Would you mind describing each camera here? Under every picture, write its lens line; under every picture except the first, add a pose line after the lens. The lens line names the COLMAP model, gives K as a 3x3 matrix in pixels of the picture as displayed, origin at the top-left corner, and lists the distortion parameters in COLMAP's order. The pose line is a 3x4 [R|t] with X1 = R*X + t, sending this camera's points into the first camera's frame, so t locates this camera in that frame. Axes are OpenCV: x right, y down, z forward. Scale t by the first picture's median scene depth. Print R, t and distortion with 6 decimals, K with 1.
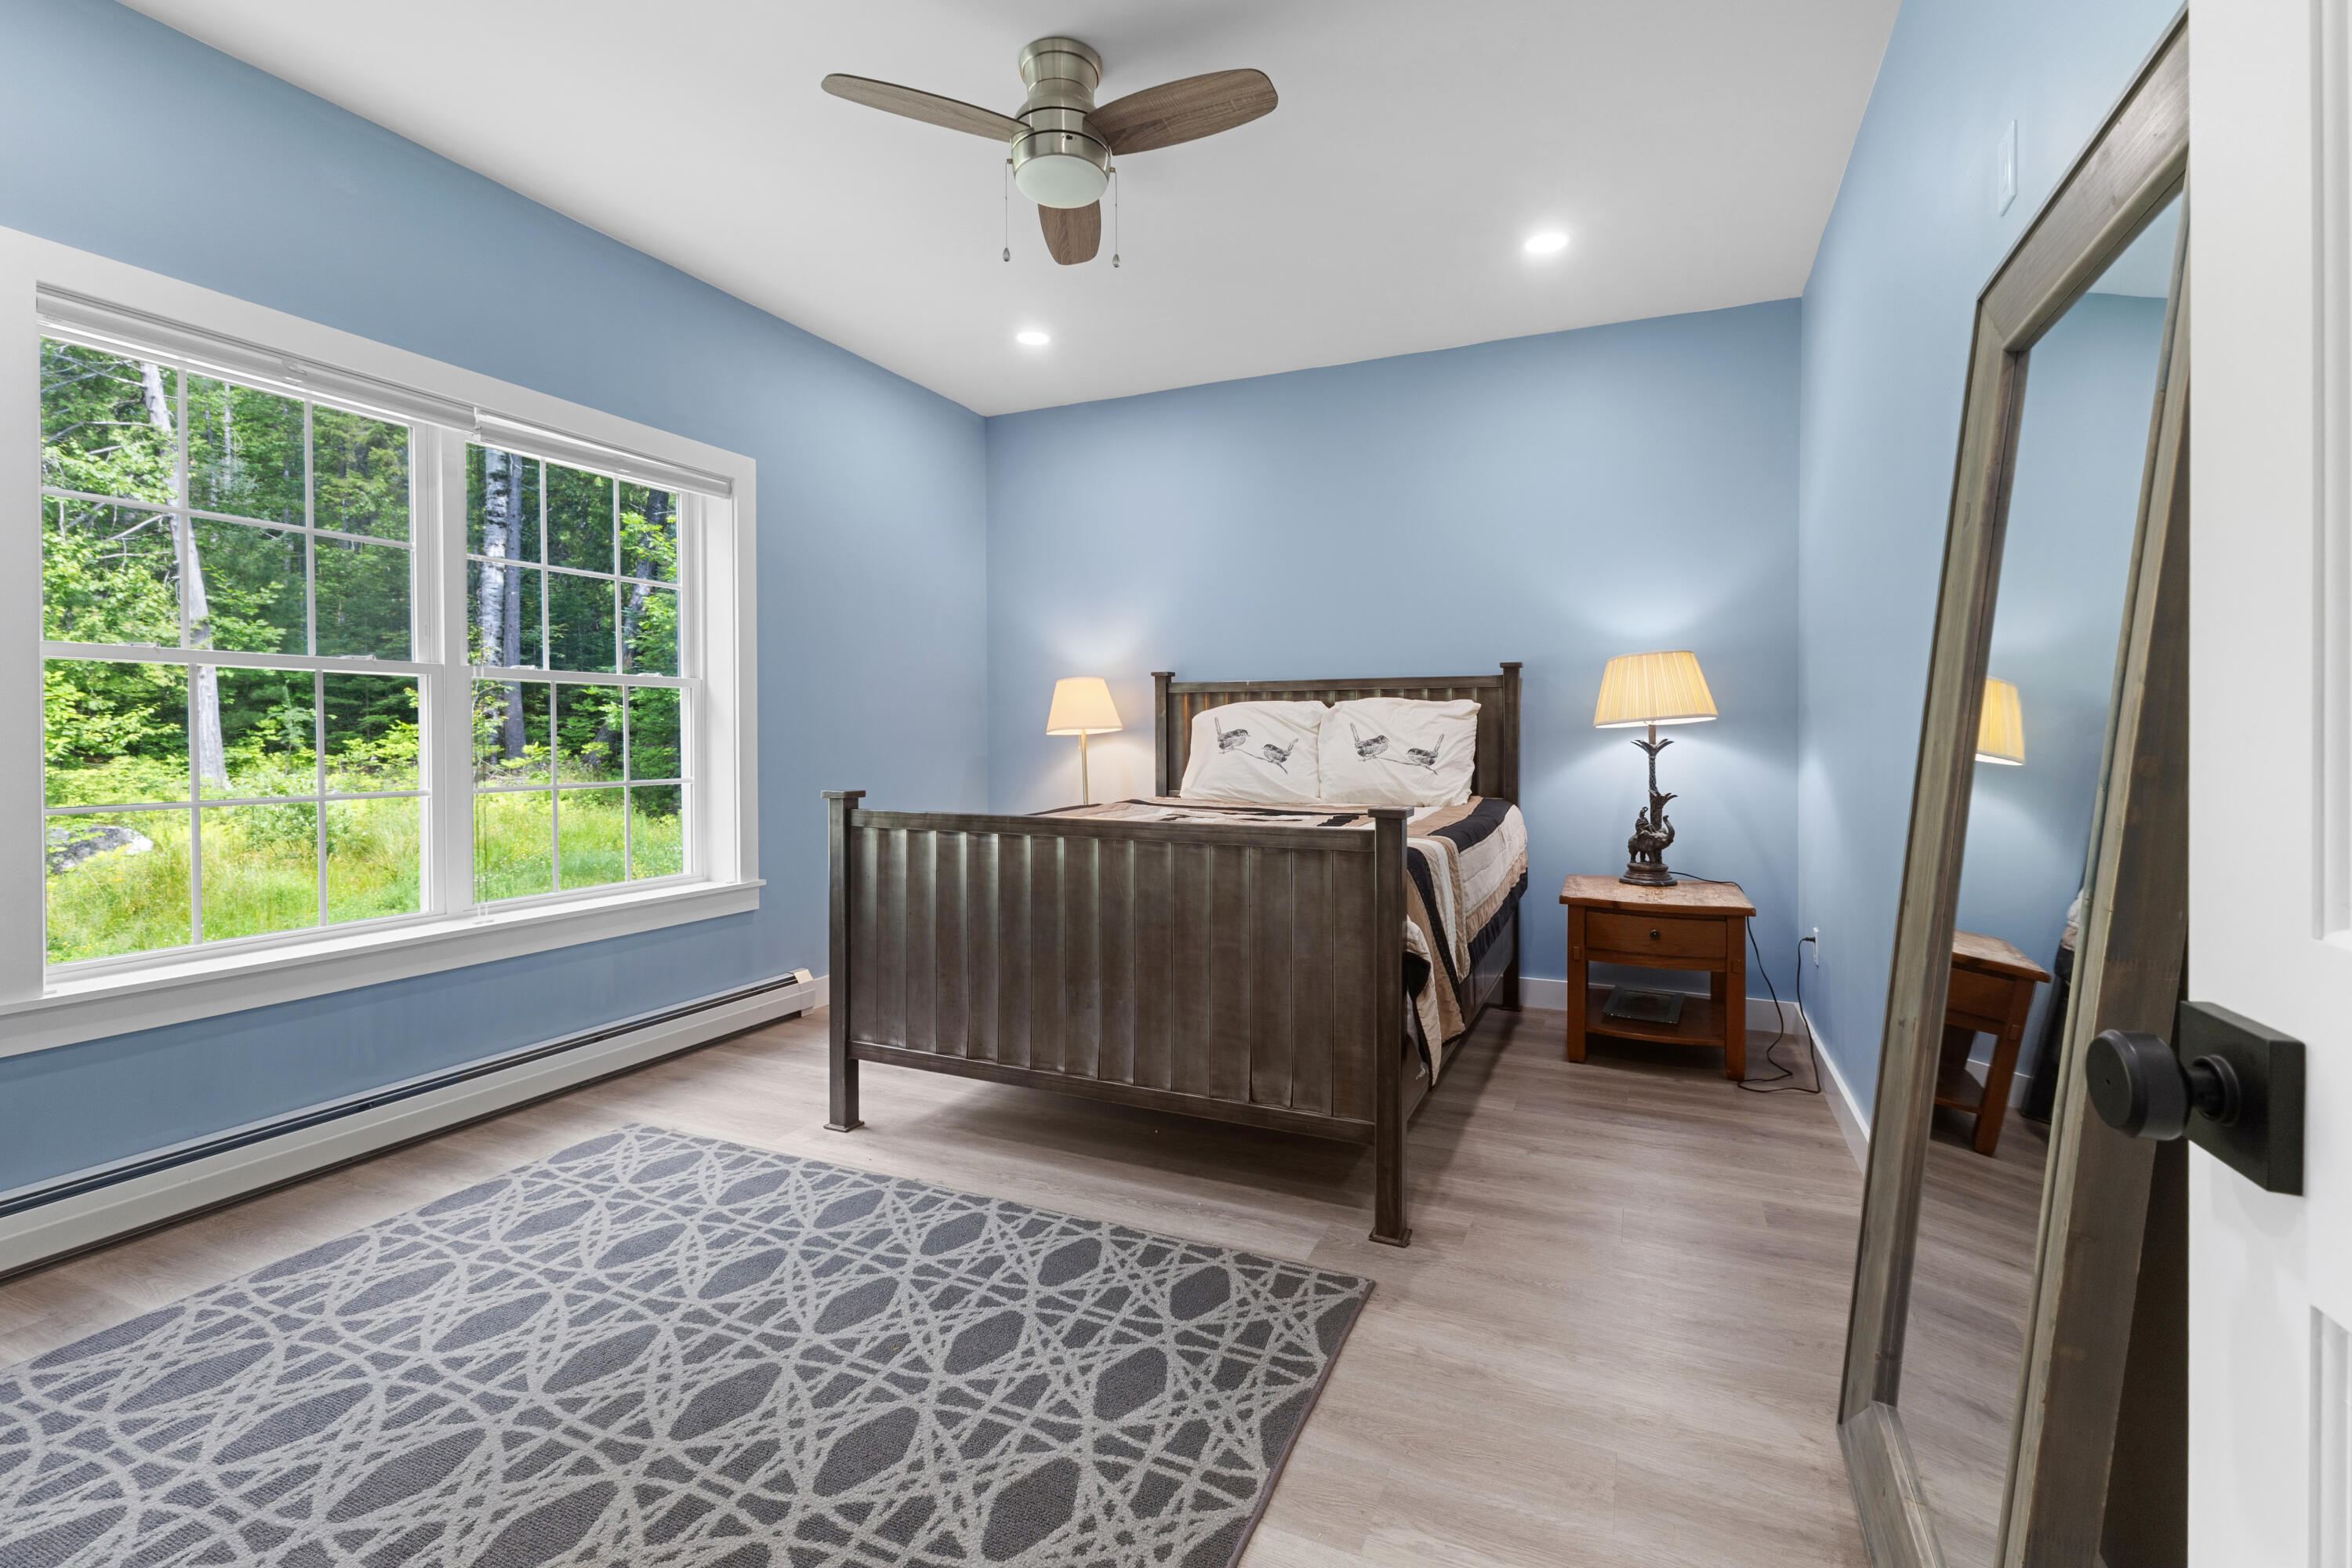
lens RADIAL K [[1025.0, 0, 1184.6], [0, 1025.0, 746.7], [0, 0, 1]] dist [0.003580, 0.000138]
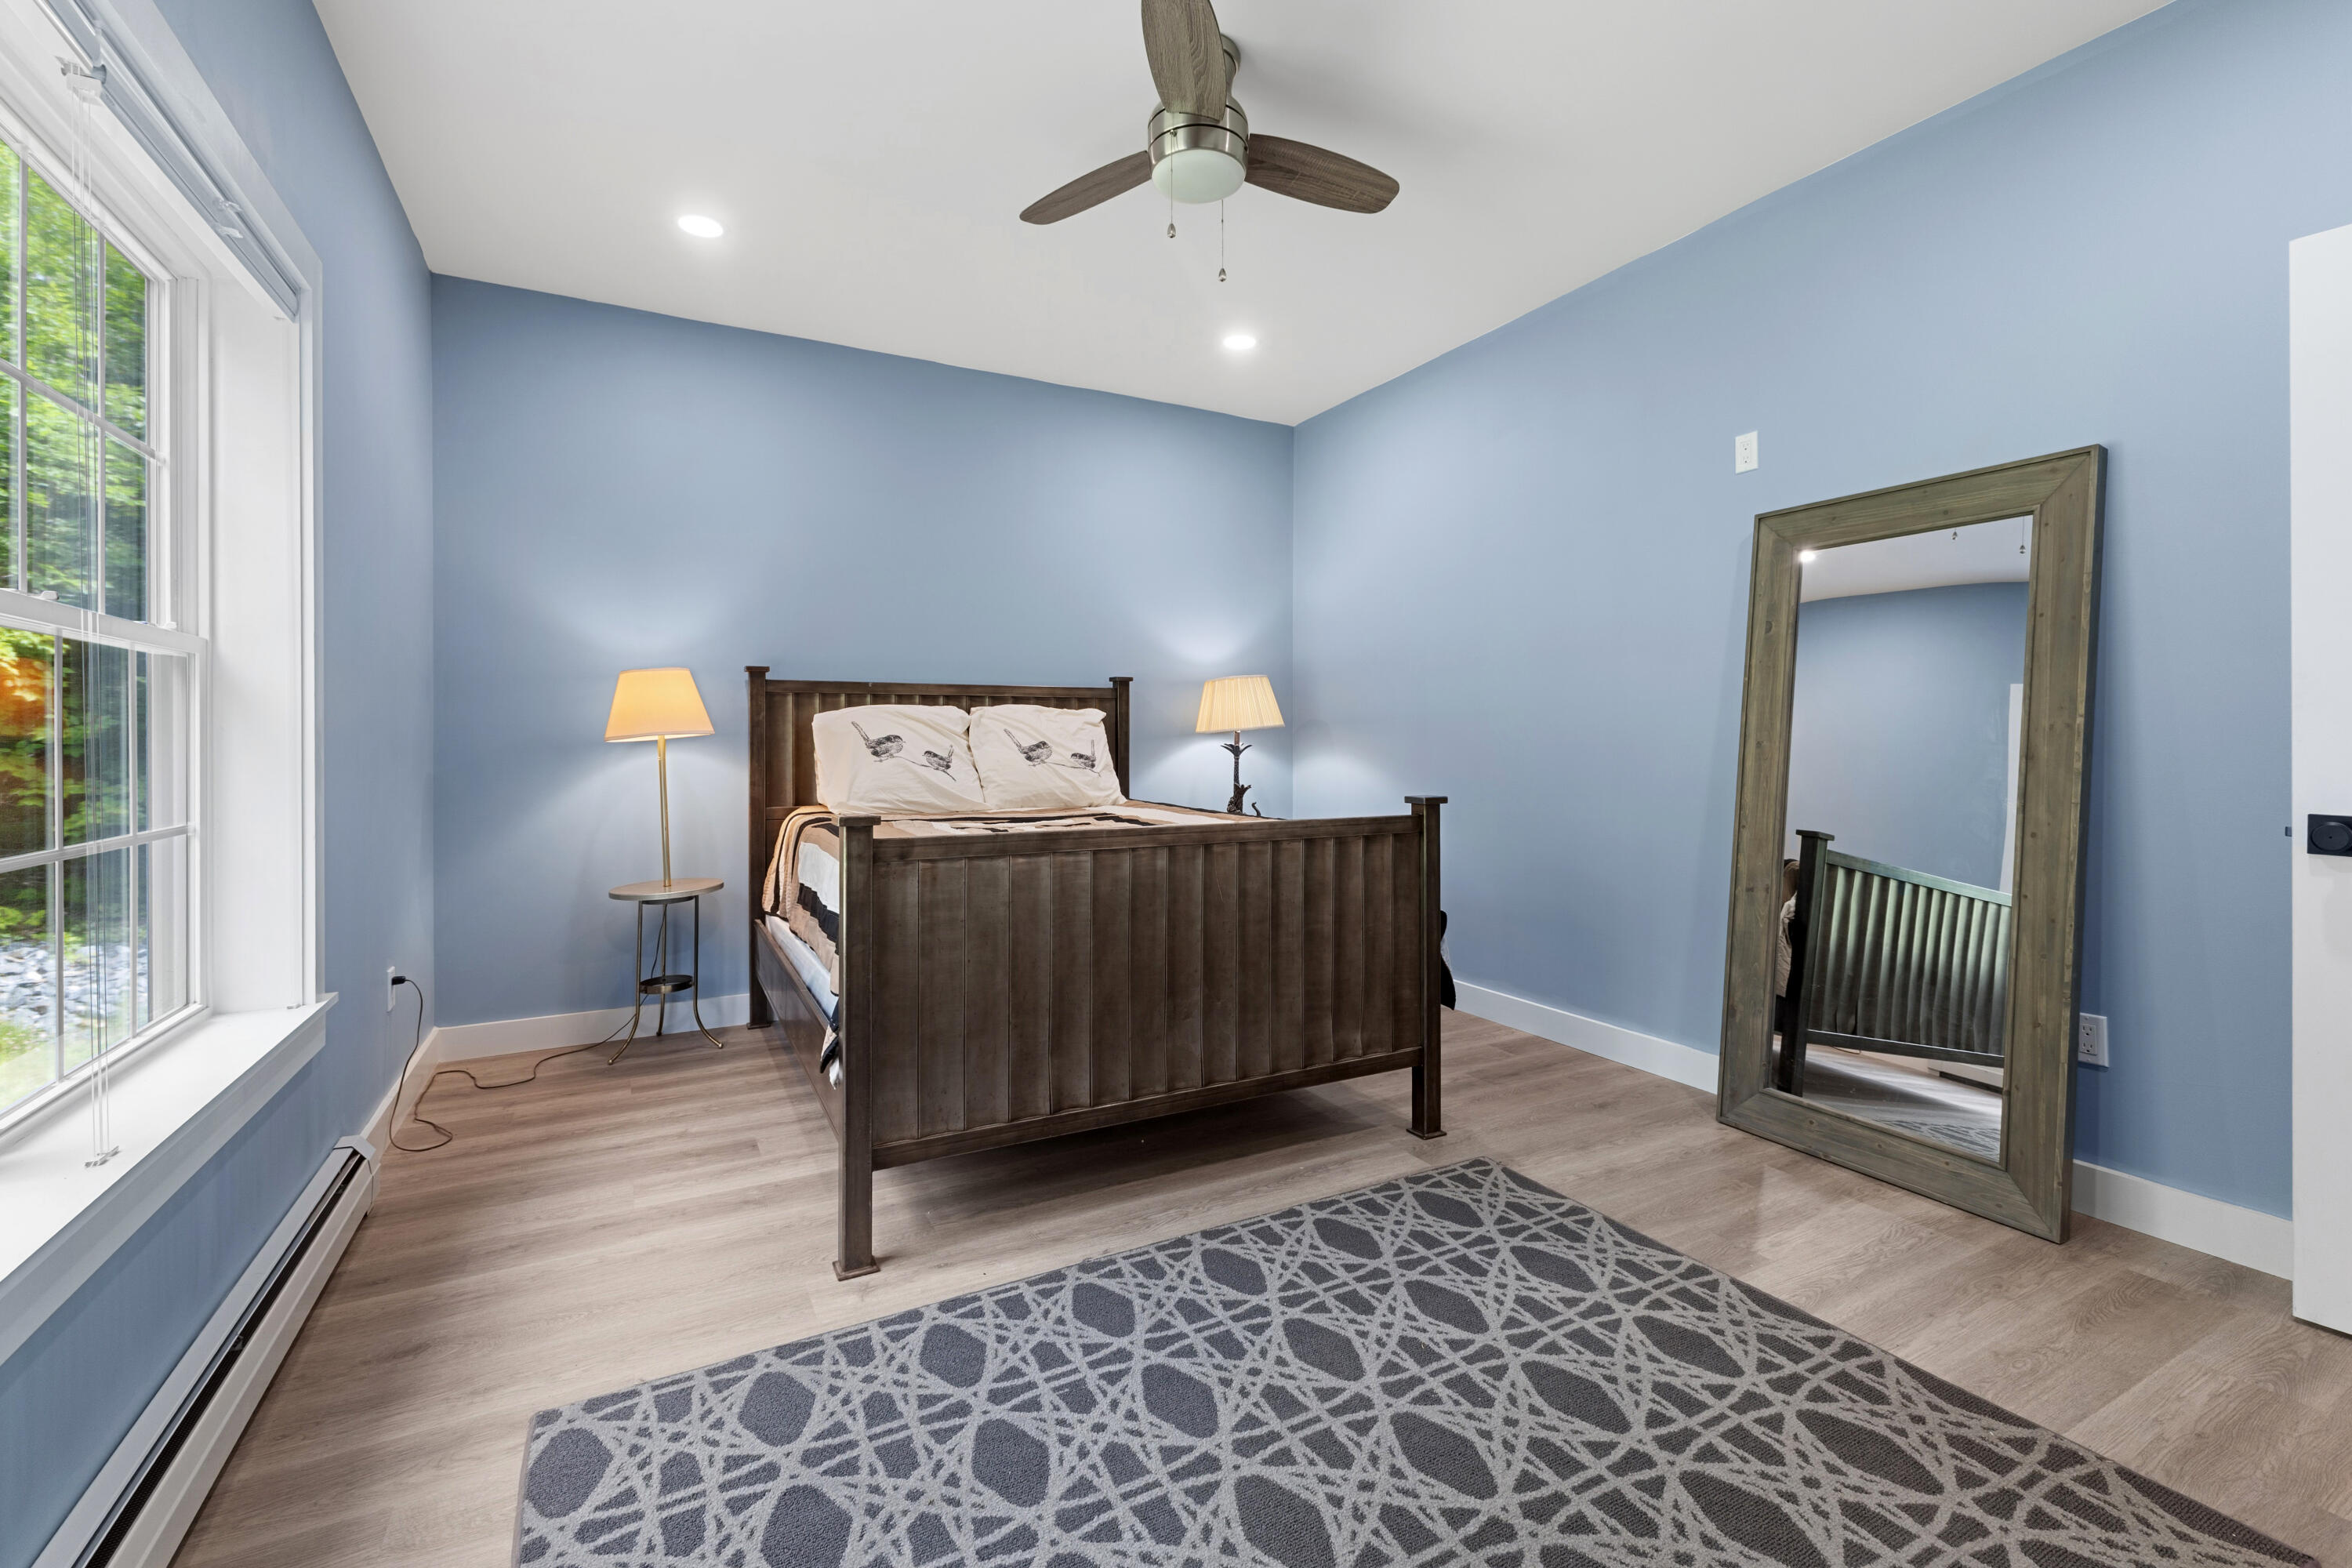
lens RADIAL K [[1024.4, 0, 1181.8], [0, 1024.4, 741.2], [0, 0, 1]] dist [0.008239, 0.000167]
pose [[0.612412, -0.002600, 0.790534, -0.830548], [0.012253, 0.999906, -0.006204, -0.004177], [-0.790444, 0.013486, 0.612386, 0.380116]]
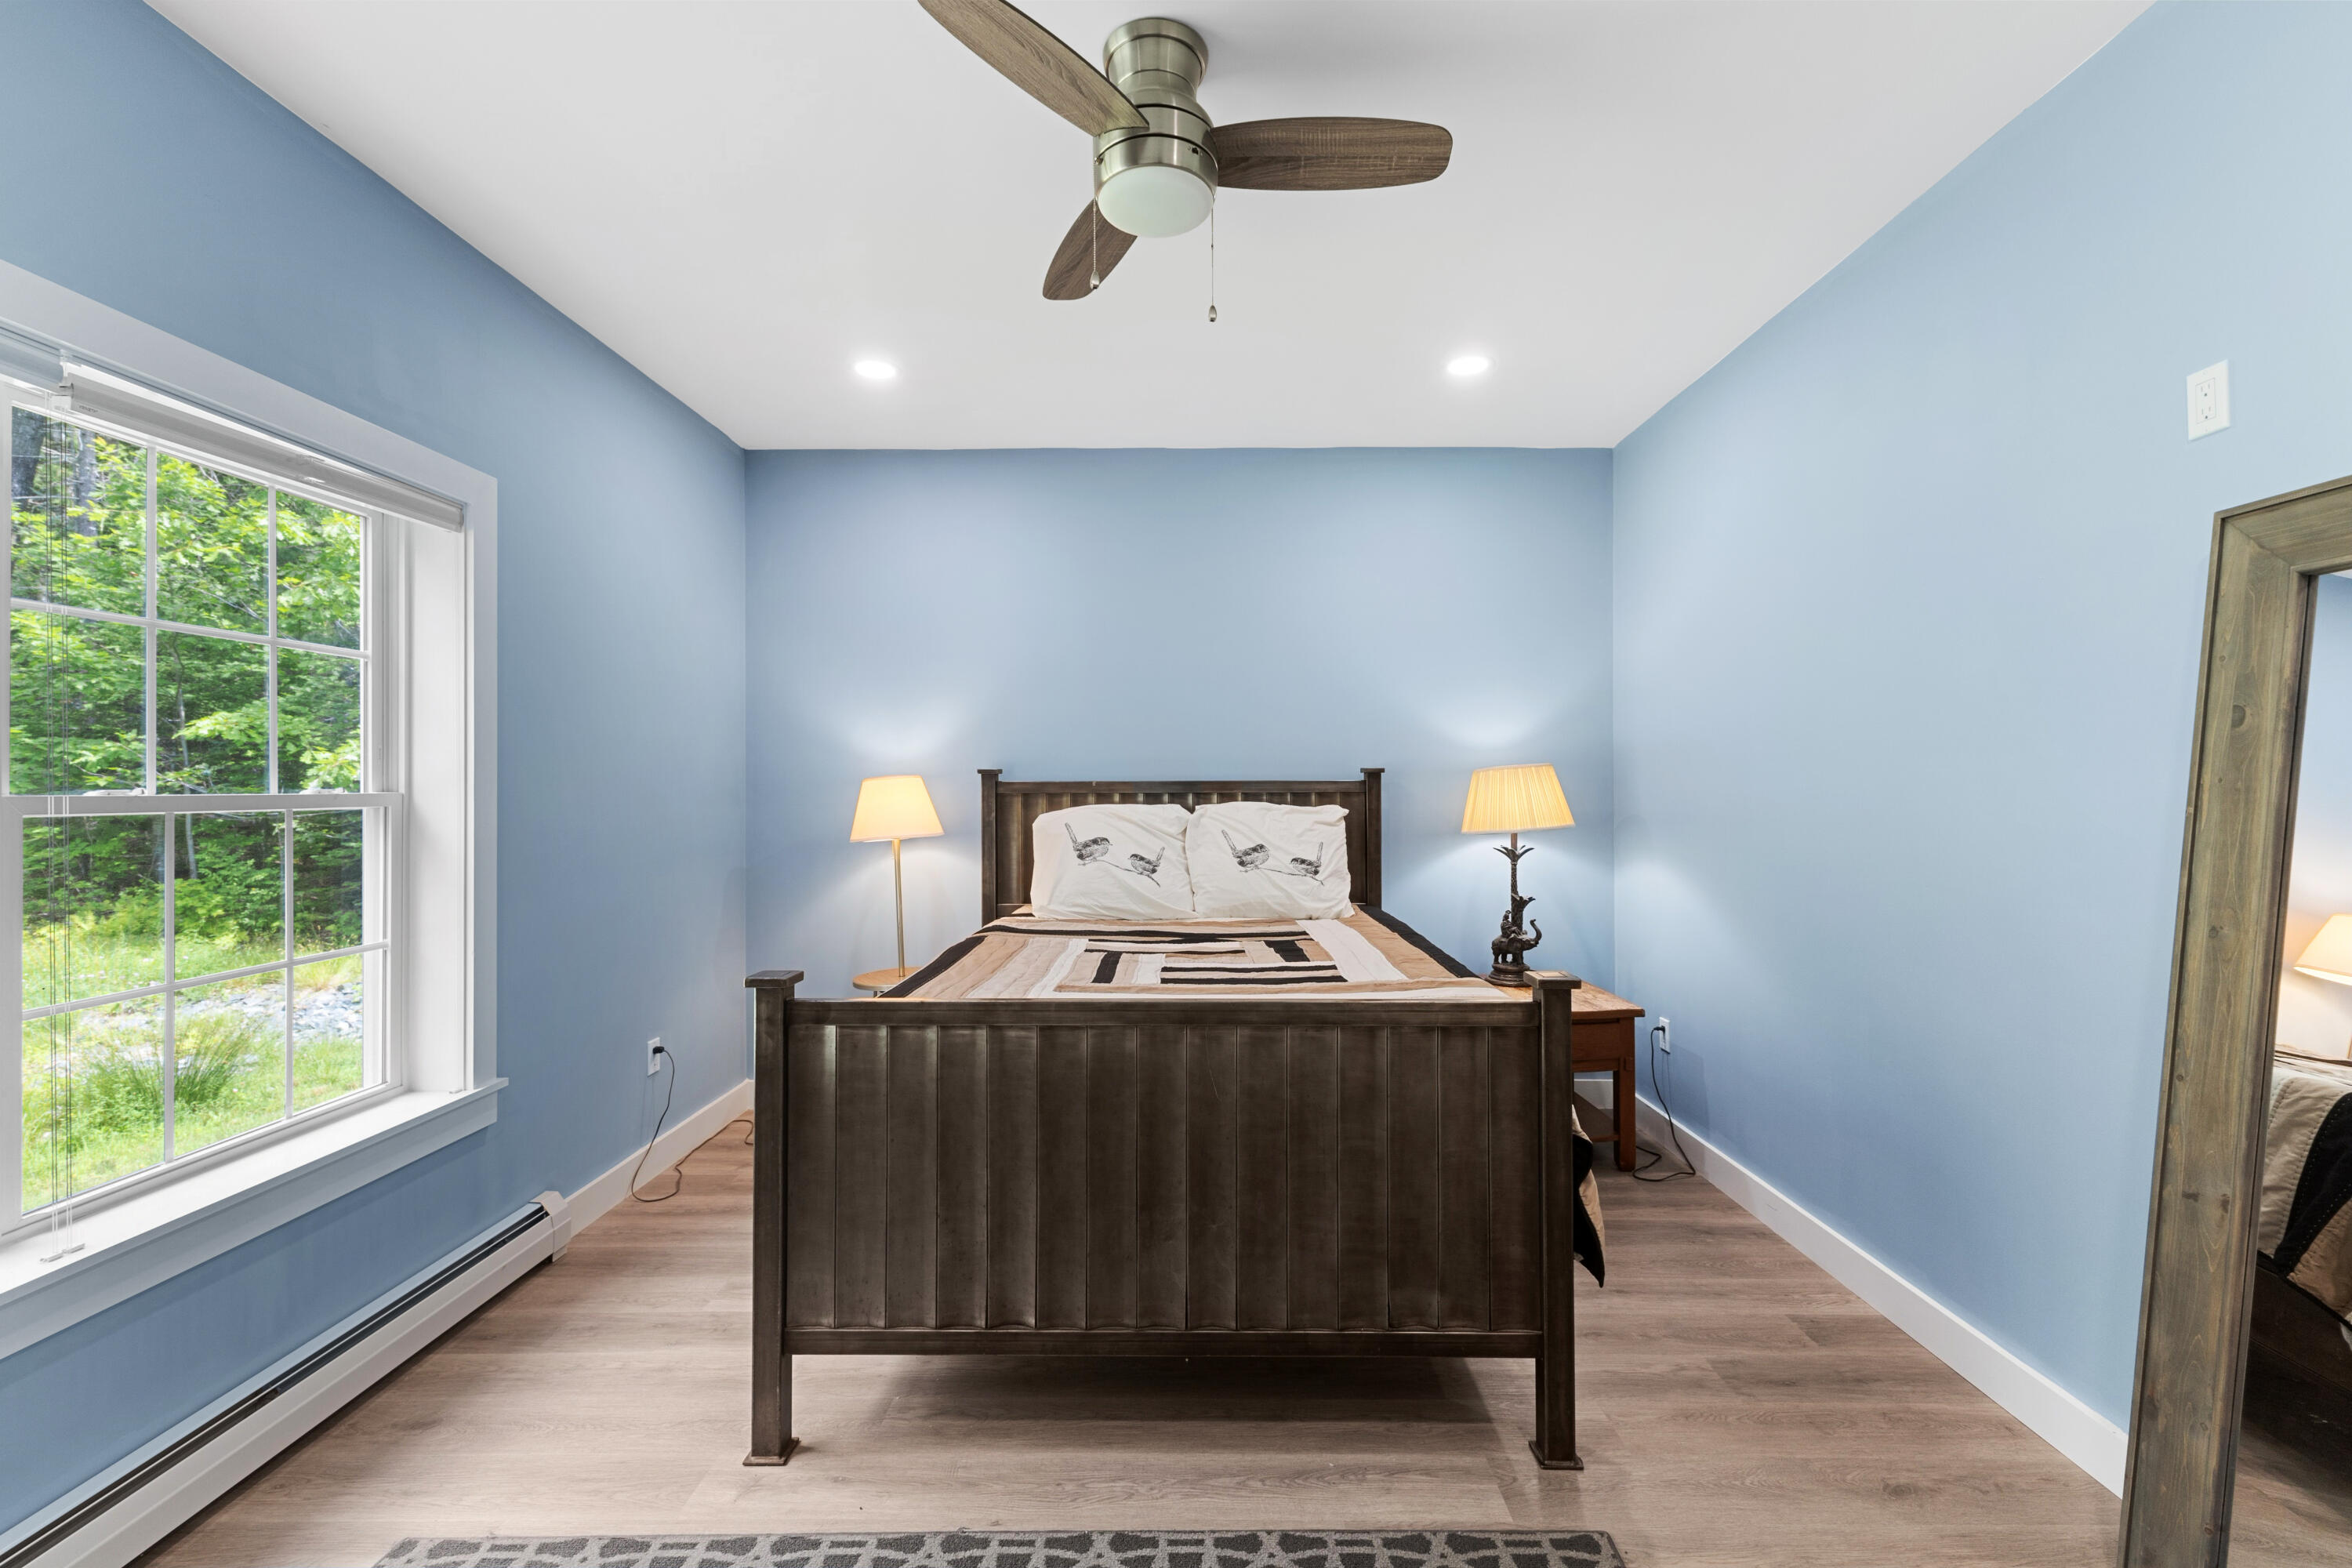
lens RADIAL K [[1005.2, 0, 1182.6], [0, 1005.2, 778.6], [0, 0, 1]] dist [0.015497, -0.005639]
pose [[0.916840, 0.000542, 0.399255, -0.376876], [0.007819, 0.999783, -0.019312, -0.082740], [-0.399179, 0.020828, 0.916637, 0.259292]]
